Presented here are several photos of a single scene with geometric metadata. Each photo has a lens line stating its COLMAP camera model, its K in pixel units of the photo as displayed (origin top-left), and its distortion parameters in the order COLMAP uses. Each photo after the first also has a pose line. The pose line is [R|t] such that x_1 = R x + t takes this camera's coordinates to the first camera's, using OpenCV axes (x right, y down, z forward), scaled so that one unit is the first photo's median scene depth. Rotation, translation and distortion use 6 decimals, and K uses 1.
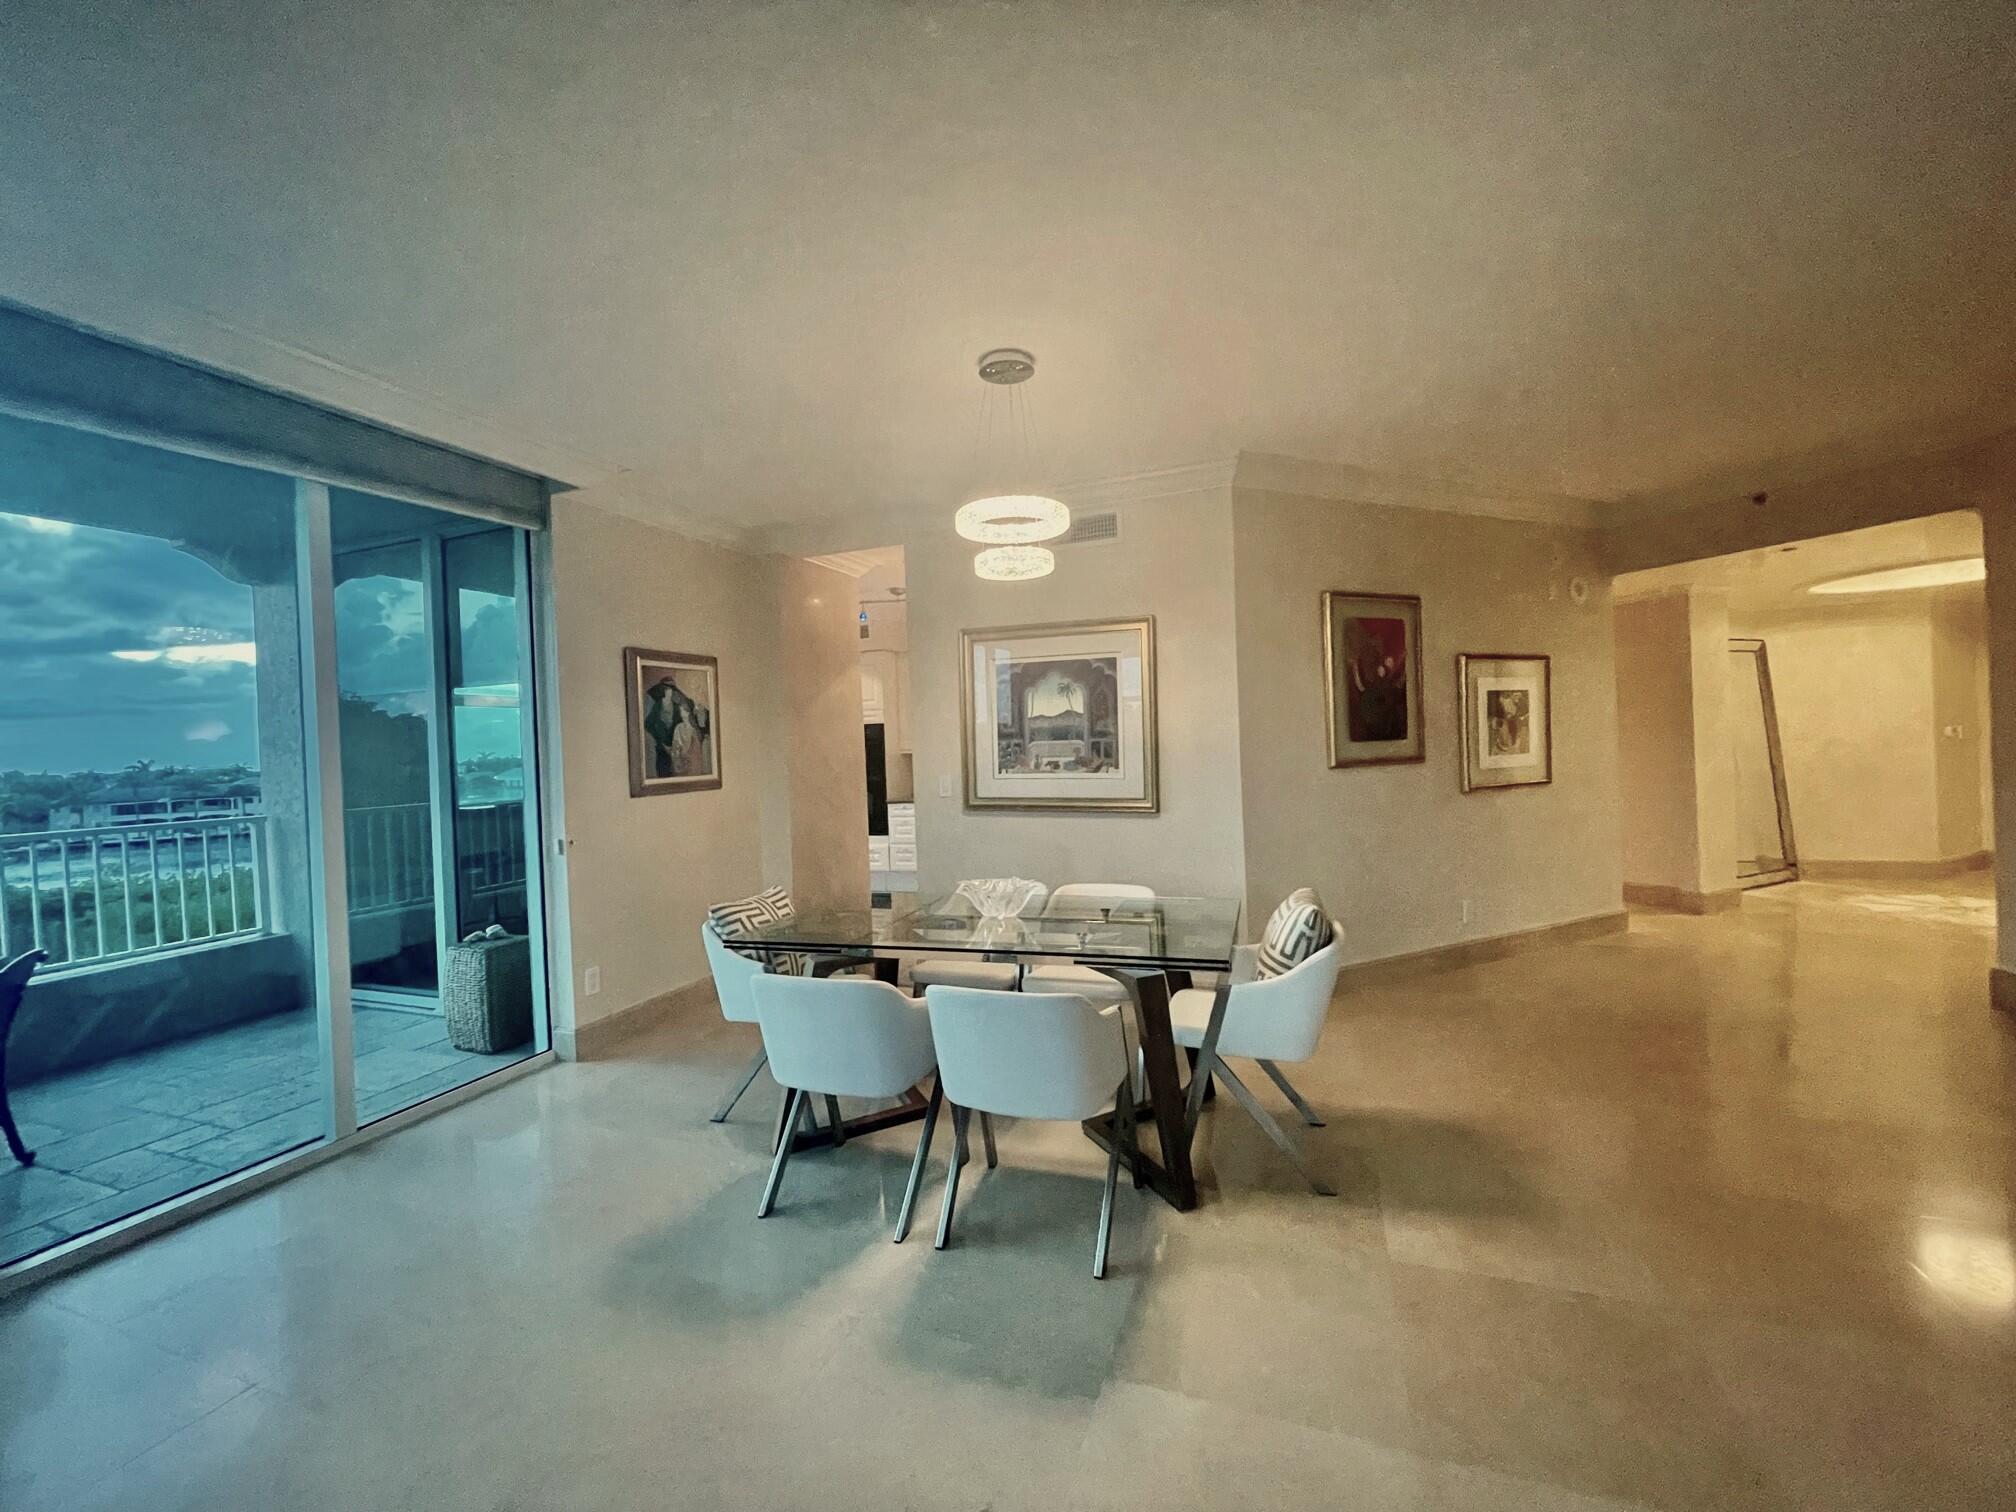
lens RADIAL K [[827.9, 0, 1009.7], [0, 827.9, 748.9], [0, 0, 1]] dist [-0.002866, 0.005993]
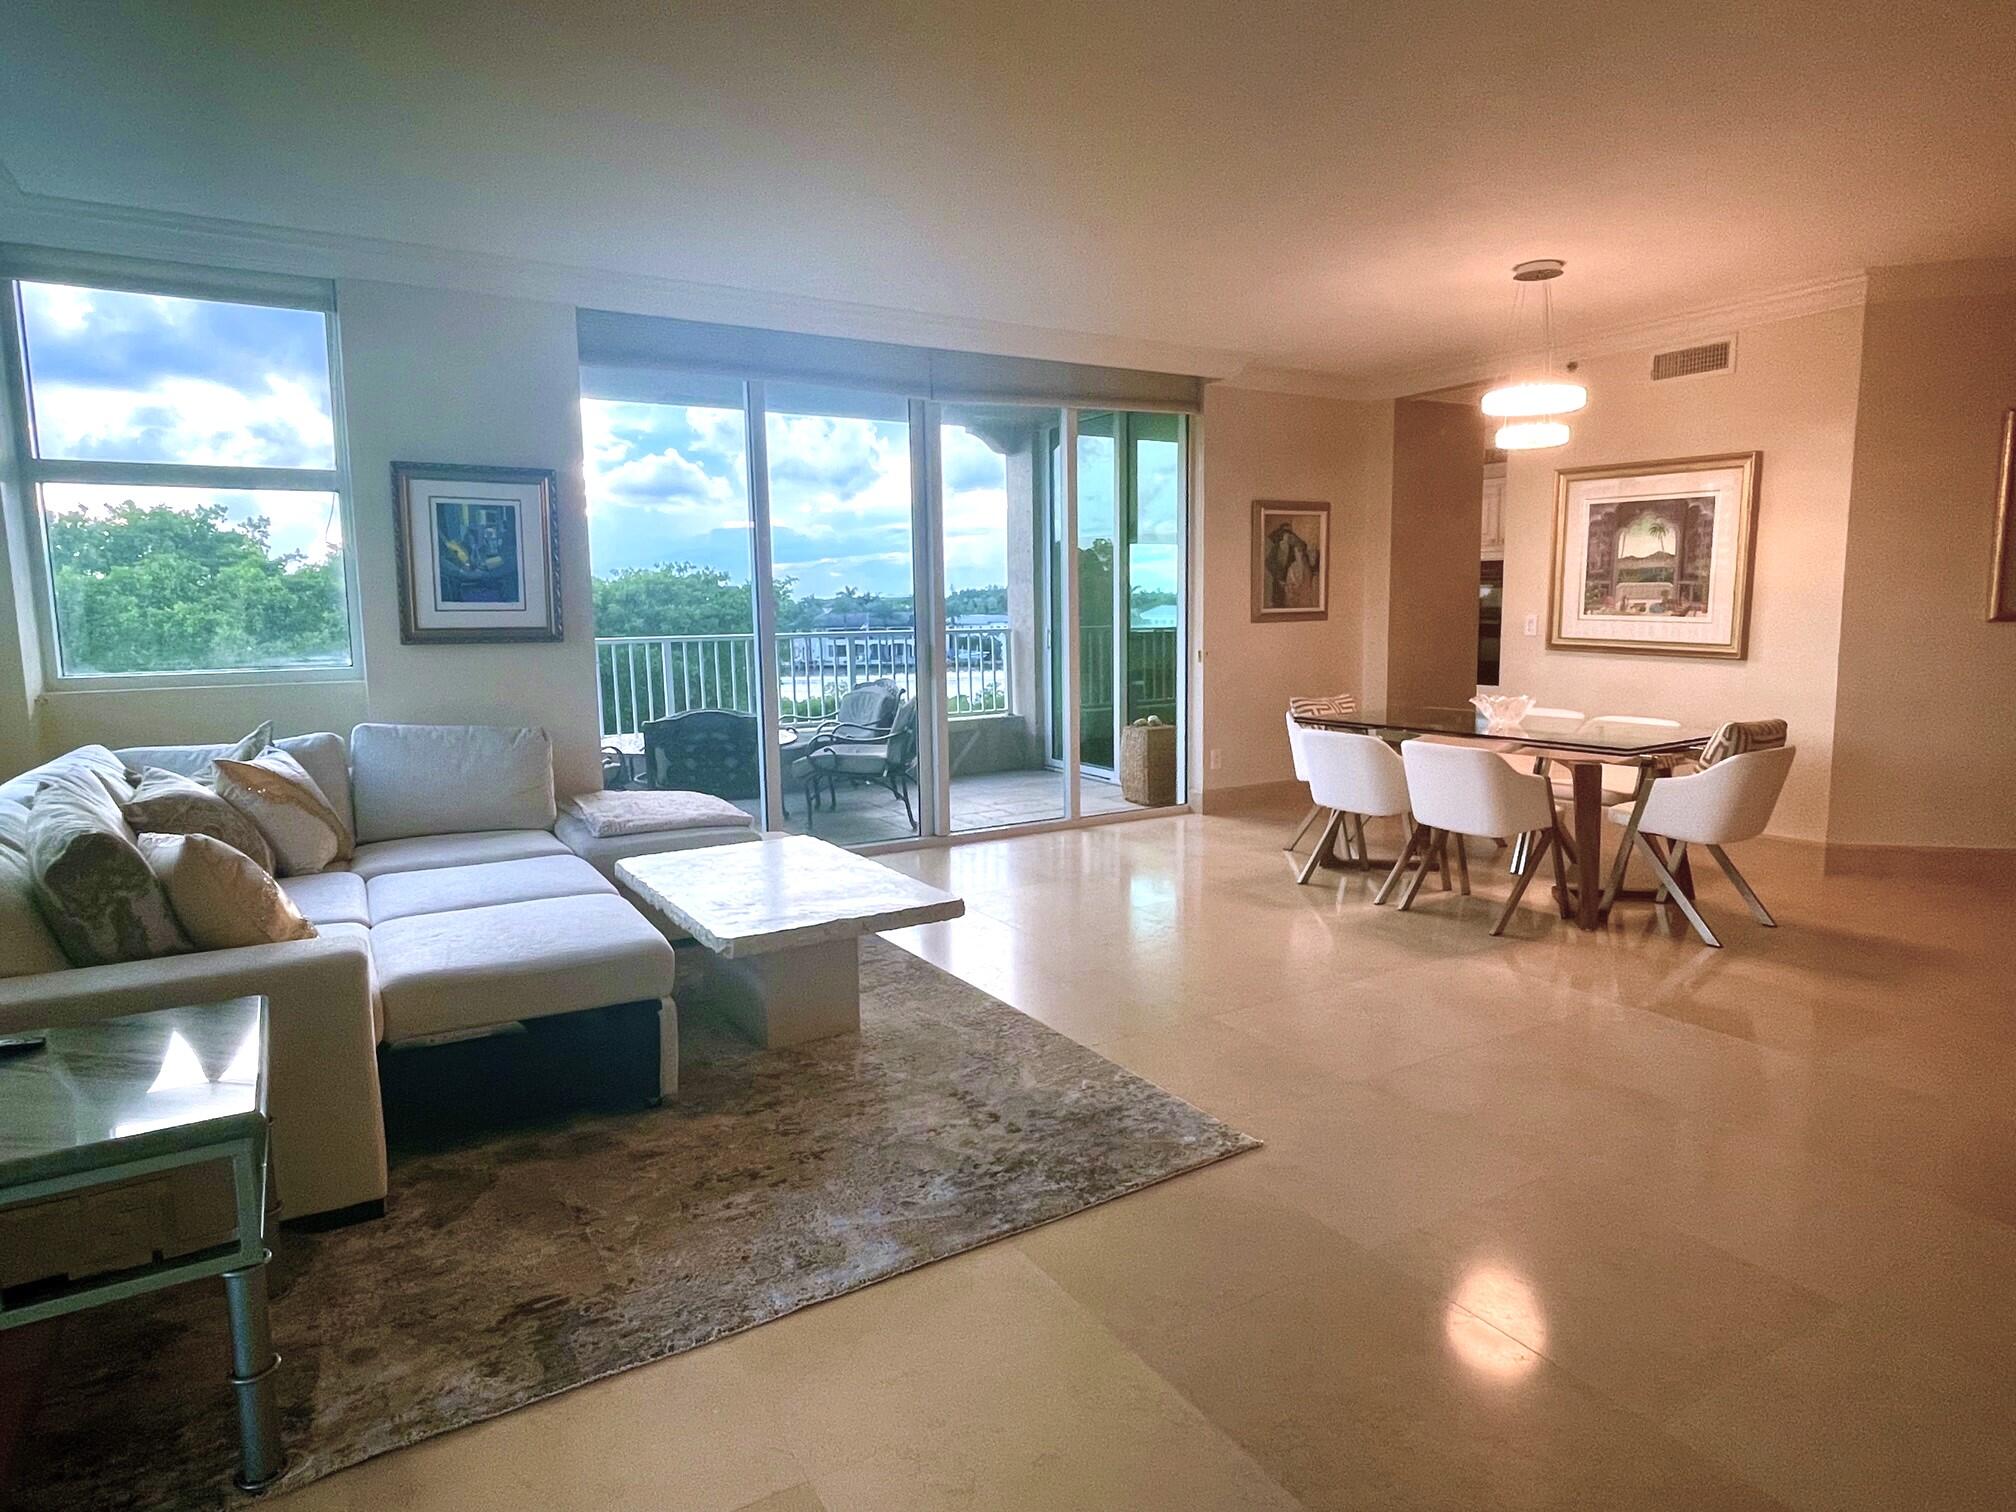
lens RADIAL K [[1127.0, 0, 1020.7], [0, 1127.0, 750.7], [0, 0, 1]] dist [0.006301, 0.000049]
pose [[0.787142, 0.108167, -0.607212, 0.315965], [-0.019283, 0.988336, 0.151062, -0.000937], [0.616470, -0.107198, 0.780047, -0.549483]]
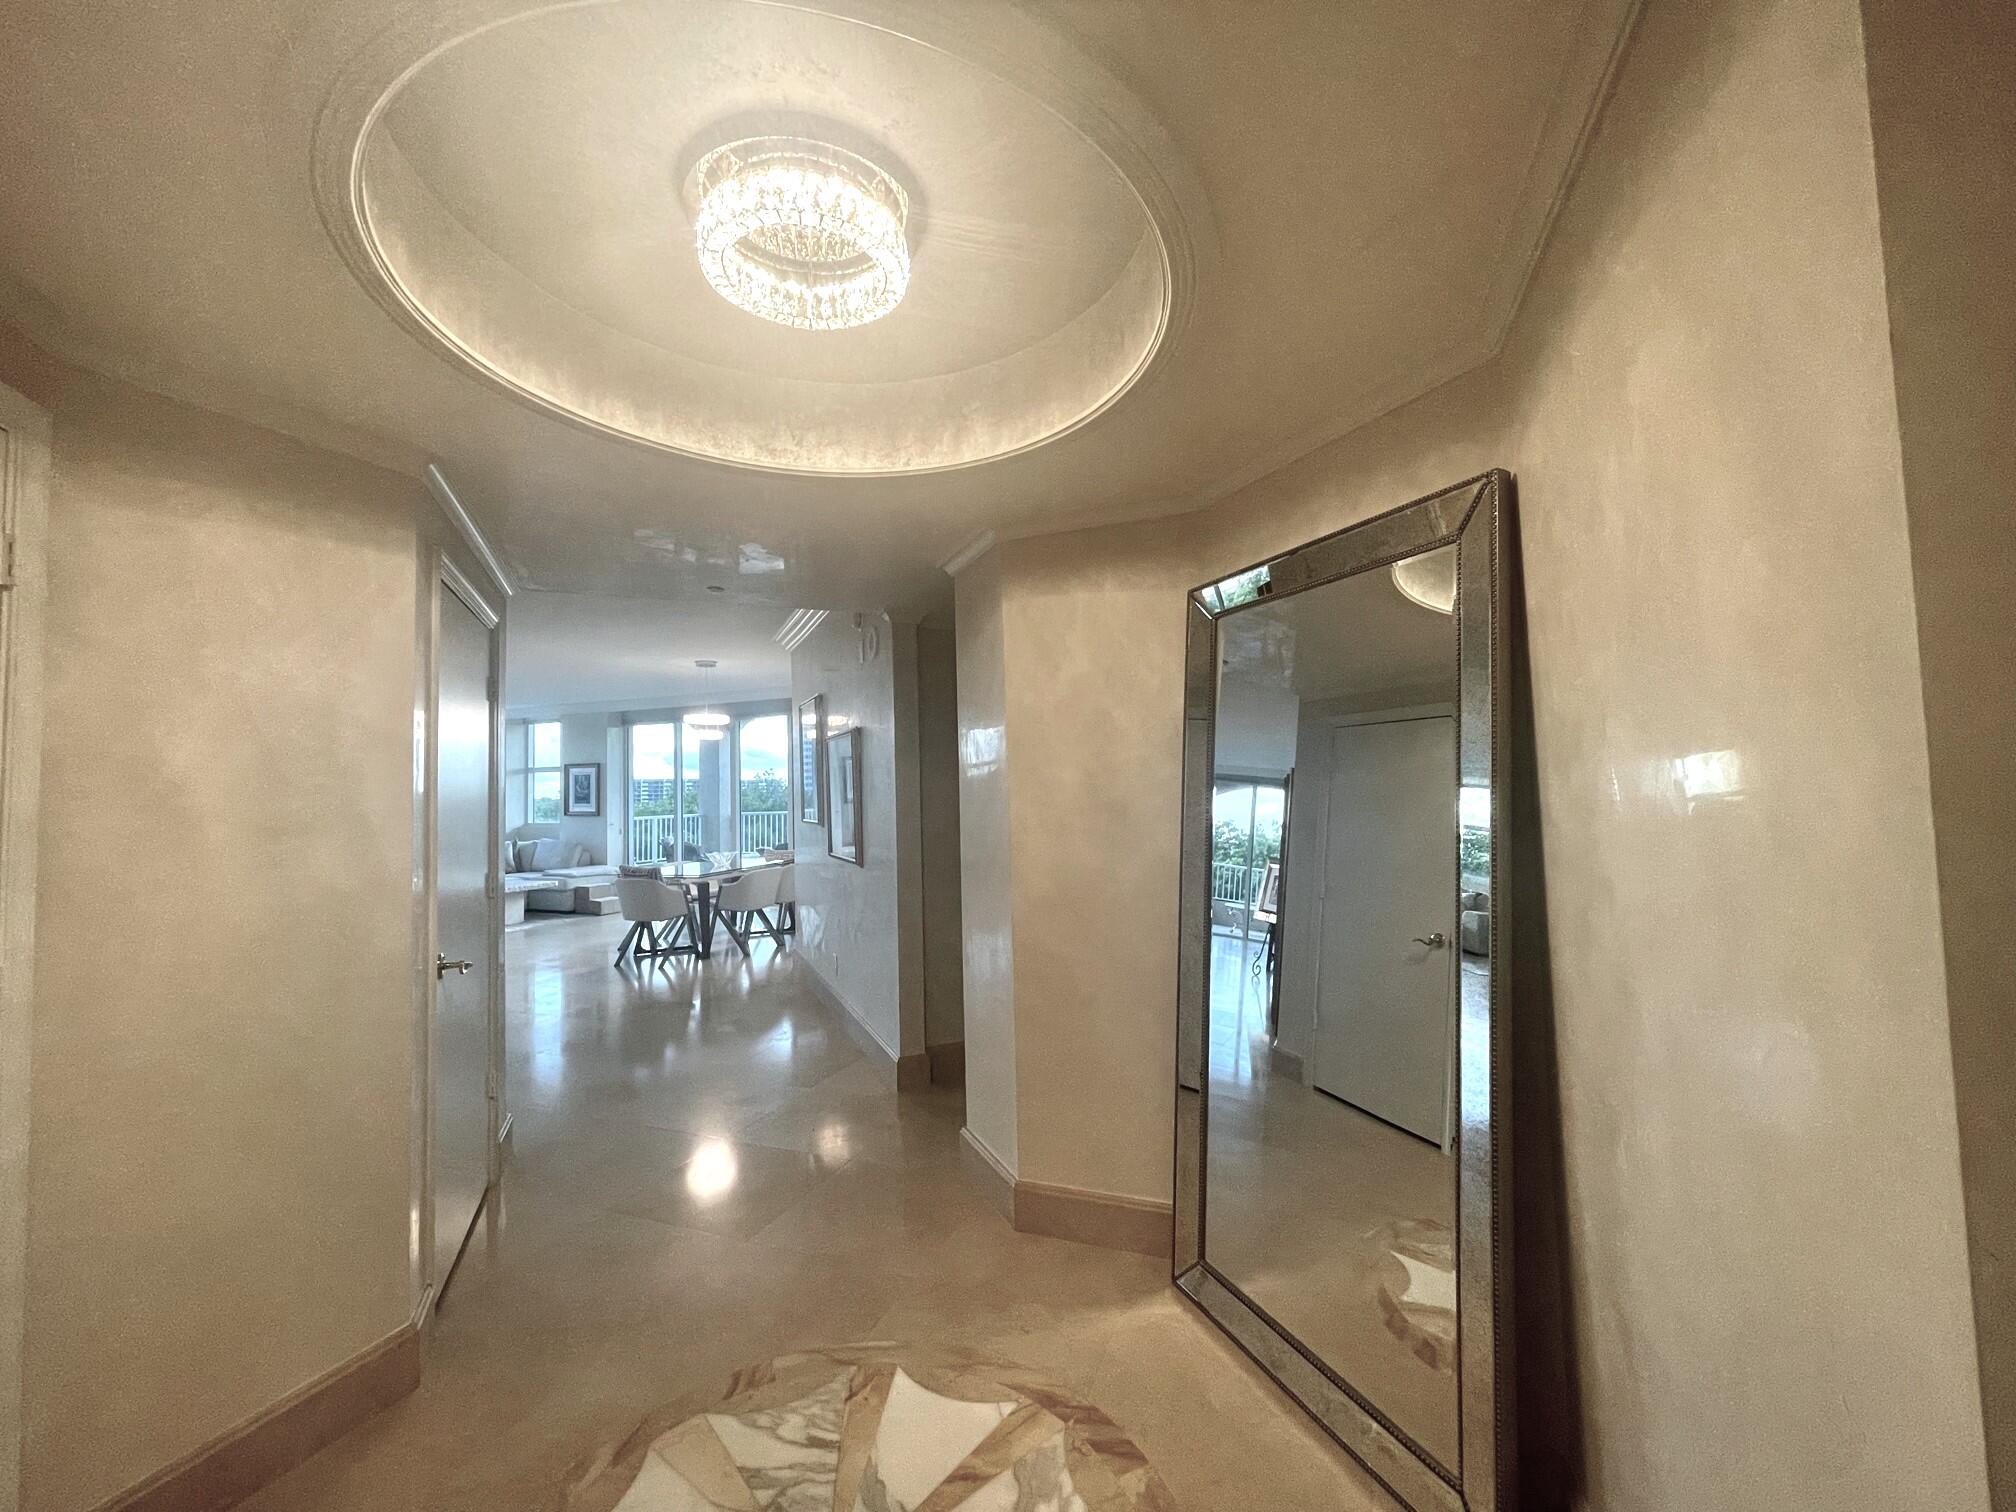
lens RADIAL K [[827.9, 0, 1009.7], [0, 827.9, 748.9], [0, 0, 1]] dist [-0.002866, 0.005993]
pose [[0.008732, -0.005096, -0.999949, 1.892985], [0.023500, 0.999712, -0.004889, -0.099750], [0.999686, -0.023456, 0.008849, 1.363880]]
